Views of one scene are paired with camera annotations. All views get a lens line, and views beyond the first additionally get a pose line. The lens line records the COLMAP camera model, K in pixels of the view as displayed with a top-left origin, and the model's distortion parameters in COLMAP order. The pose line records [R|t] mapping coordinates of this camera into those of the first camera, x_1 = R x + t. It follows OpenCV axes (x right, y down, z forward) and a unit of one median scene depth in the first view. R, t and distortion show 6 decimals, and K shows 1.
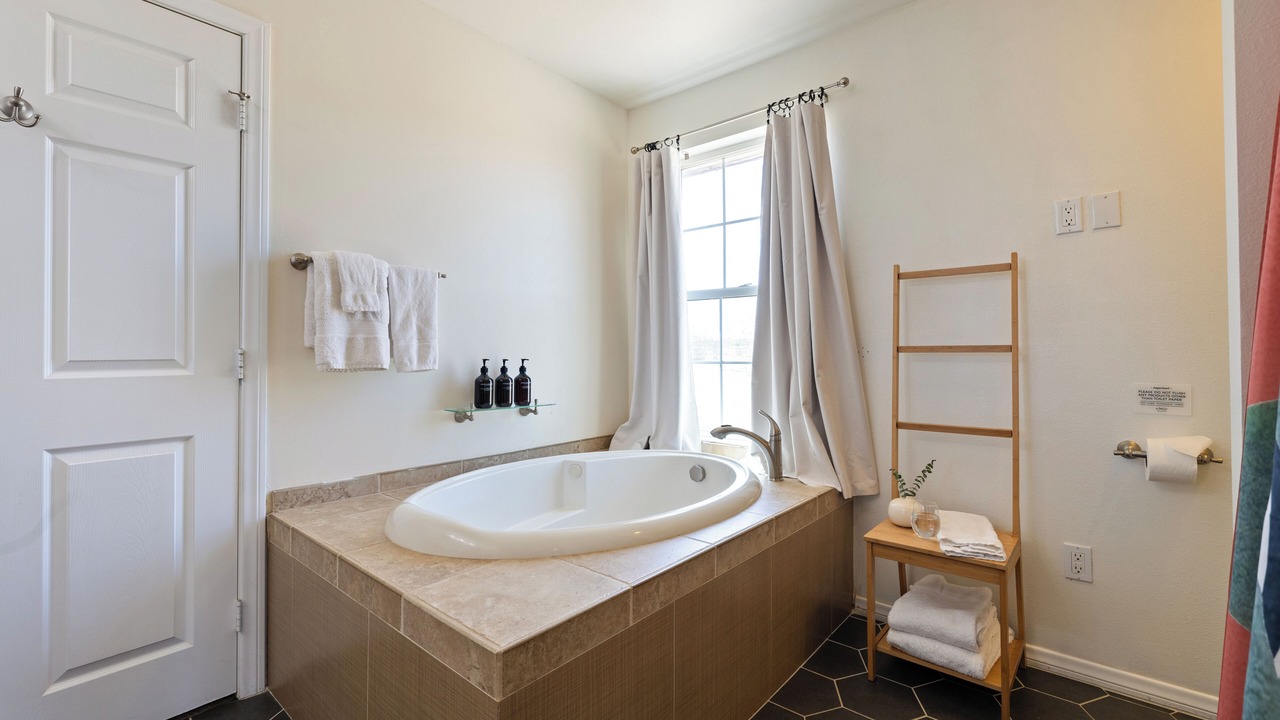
lens RADIAL K [[541.2, 0, 639.6], [0, 541.2, 342.9], [0, 0, 1]] dist [-0.000844, 0.001104]
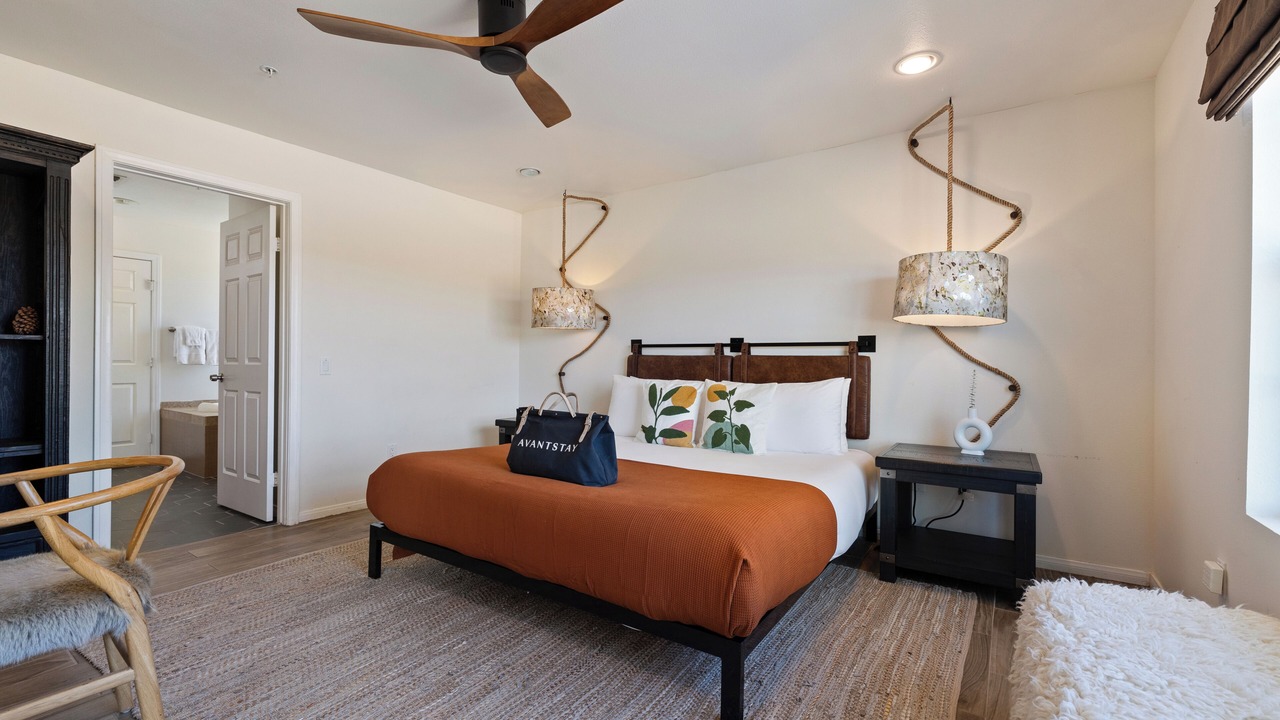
lens RADIAL K [[541.2, 0, 645.2], [0, 541.2, 361.5], [0, 0, 1]] dist [-0.000844, 0.001104]
pose [[0.993264, 0.008856, 0.115530, 1.767652], [-0.010790, 0.999812, 0.016129, -0.046583], [-0.115366, -0.017267, 0.993173, -2.478569]]
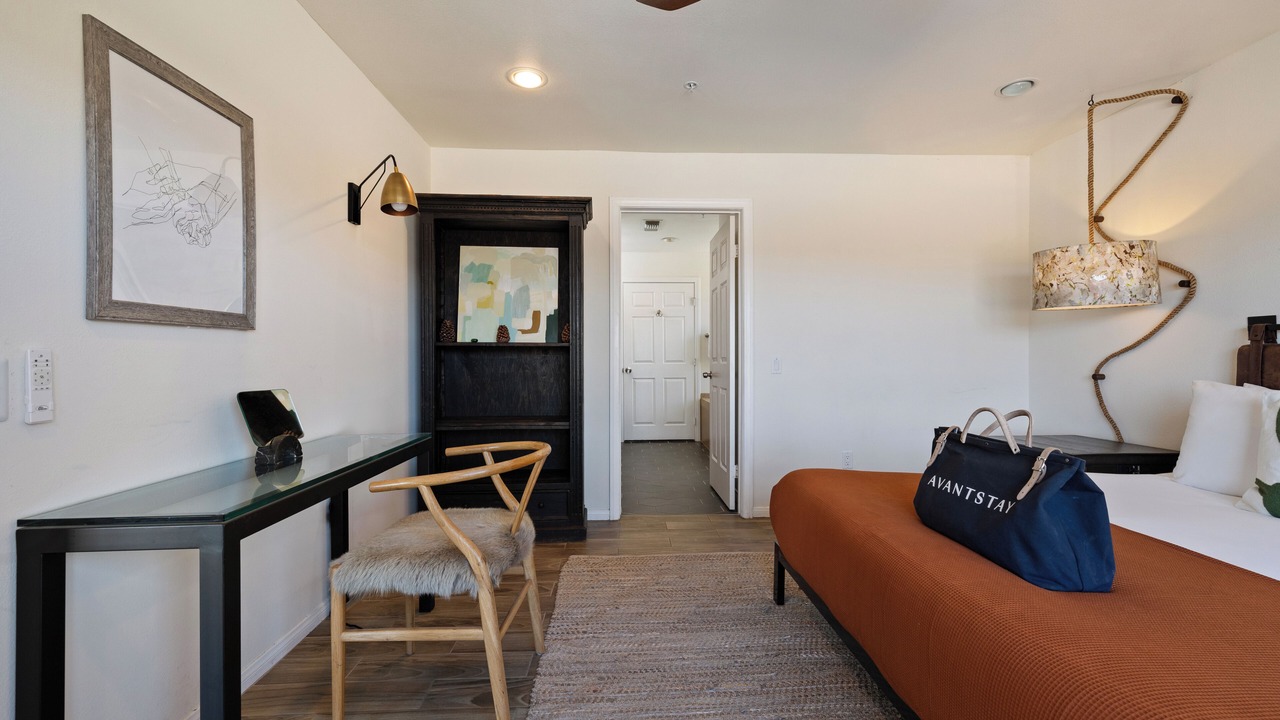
lens RADIAL K [[541.2, 0, 639.6], [0, 541.2, 355.0], [0, 0, 1]] dist [-0.000844, 0.001104]
pose [[0.678646, -0.005628, -0.734444, 1.954967], [0.014002, 0.999888, 0.005276, -0.038733], [0.734332, -0.013865, 0.678648, -2.056100]]
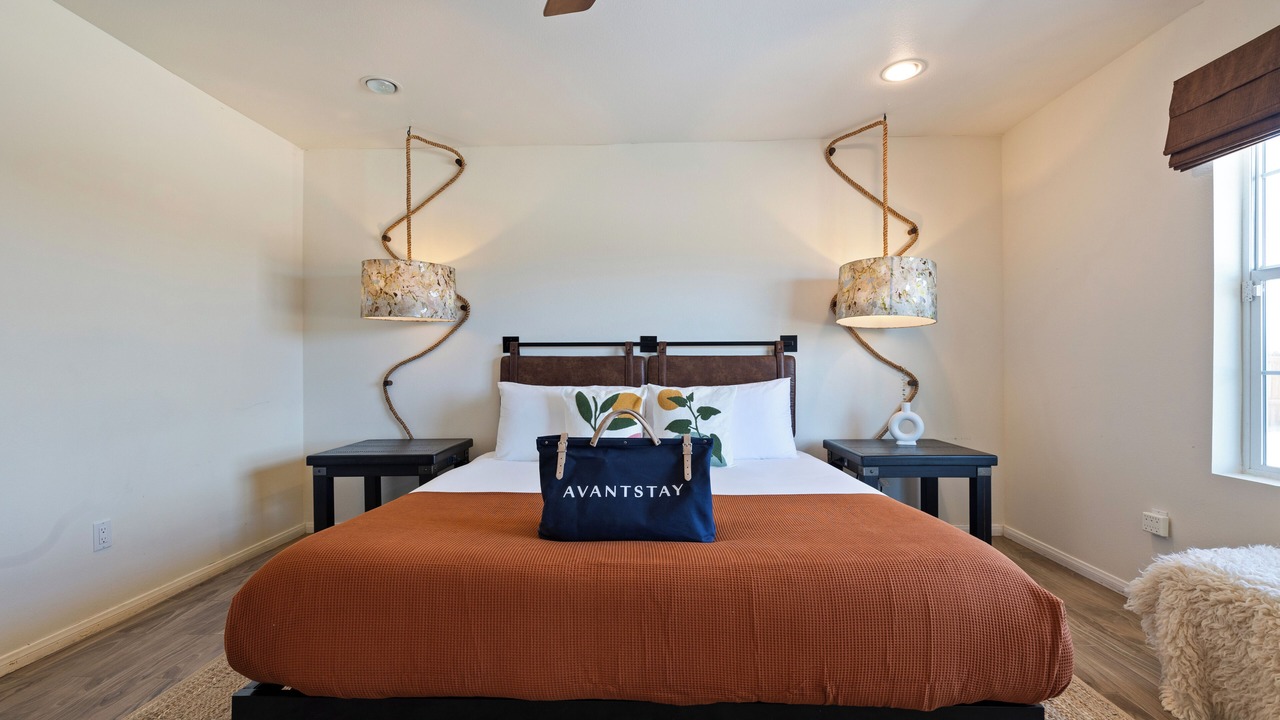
lens RADIAL K [[541.2, 0, 646.4], [0, 541.2, 365.9], [0, 0, 1]] dist [-0.000844, 0.001104]
pose [[0.778063, -0.005237, 0.628164, 1.152177], [-0.006235, 0.999852, 0.016058, -0.034812], [-0.628155, -0.016411, 0.777915, -1.832241]]
